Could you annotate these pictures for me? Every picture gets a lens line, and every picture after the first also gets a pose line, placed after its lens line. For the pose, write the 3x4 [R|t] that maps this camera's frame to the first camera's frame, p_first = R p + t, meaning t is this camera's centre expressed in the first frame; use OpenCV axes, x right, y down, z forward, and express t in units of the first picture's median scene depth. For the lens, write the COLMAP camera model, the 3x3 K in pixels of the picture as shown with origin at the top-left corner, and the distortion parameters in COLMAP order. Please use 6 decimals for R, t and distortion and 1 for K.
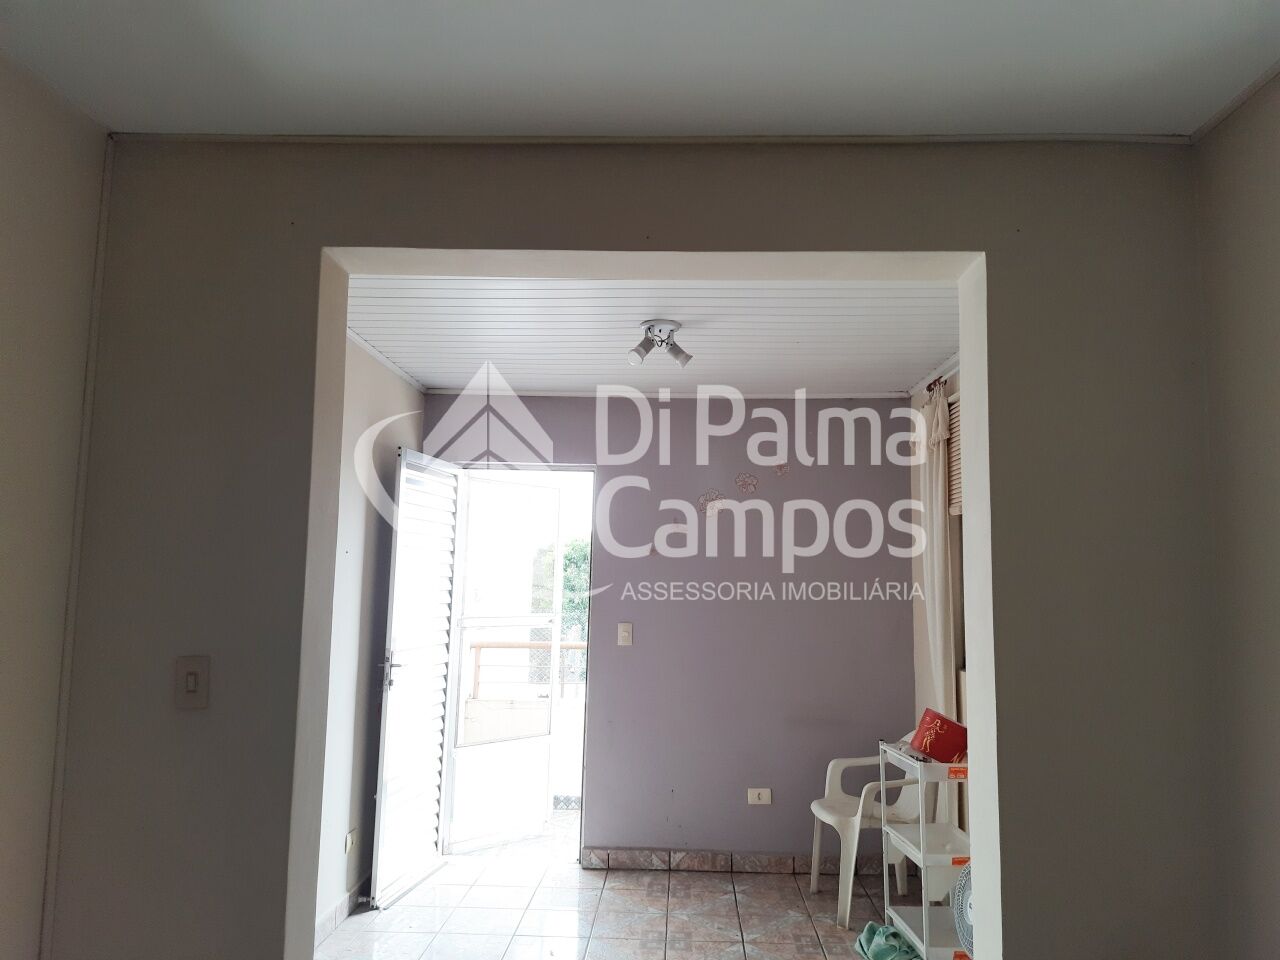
lens RADIAL K [[915.6, 0, 645.3], [0, 915.6, 488.4], [0, 0, 1]] dist [0.056357, -0.019949]
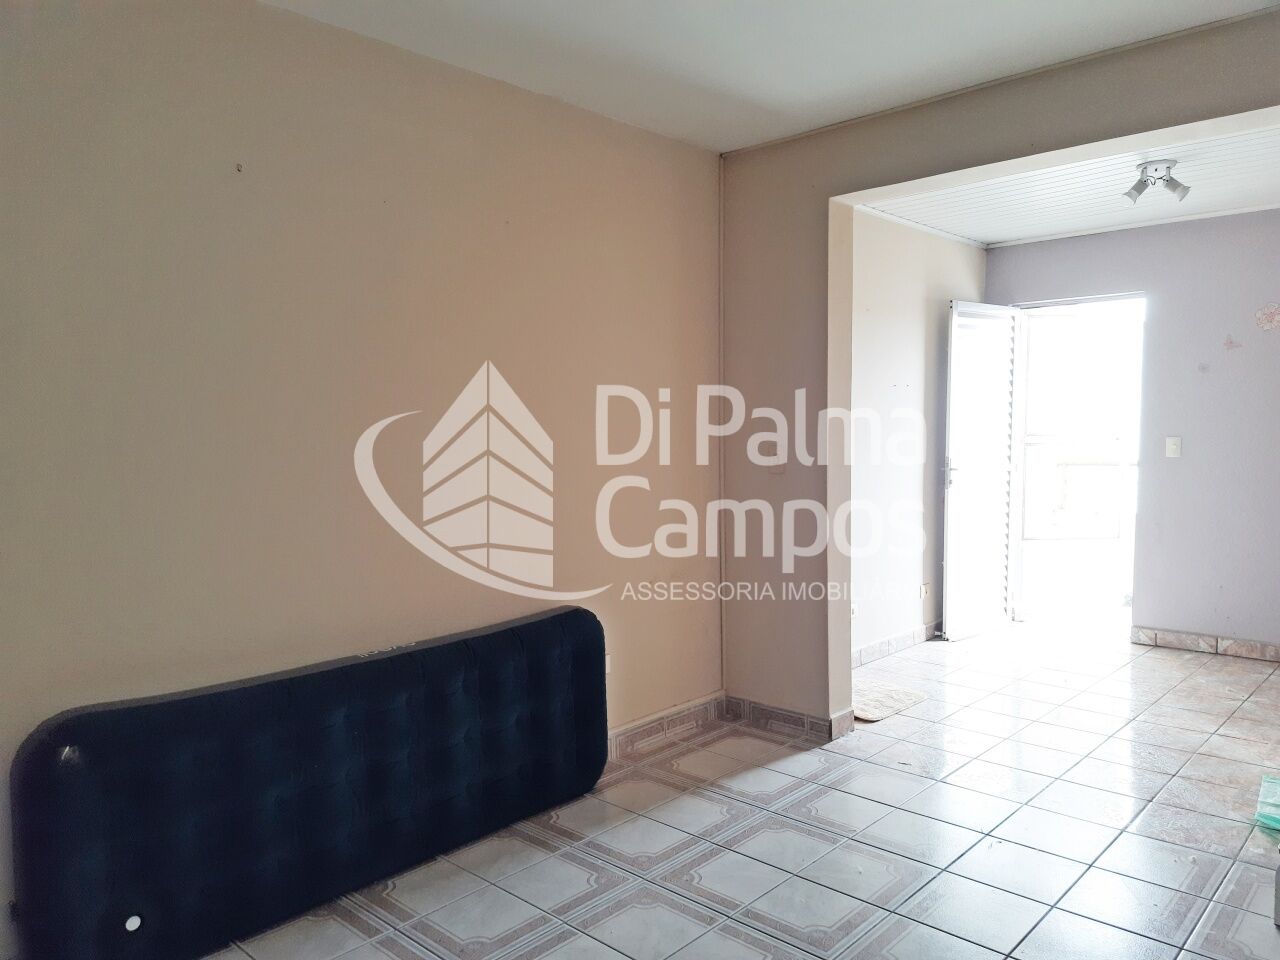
lens RADIAL K [[915.6, 0, 640.8], [0, 915.6, 480.1], [0, 0, 1]] dist [0.056357, -0.019949]
pose [[0.749774, 0.012504, -0.661575, 0.249663], [0.096263, 0.987123, 0.127753, -0.004229], [0.654654, -0.159471, 0.738916, -0.254747]]
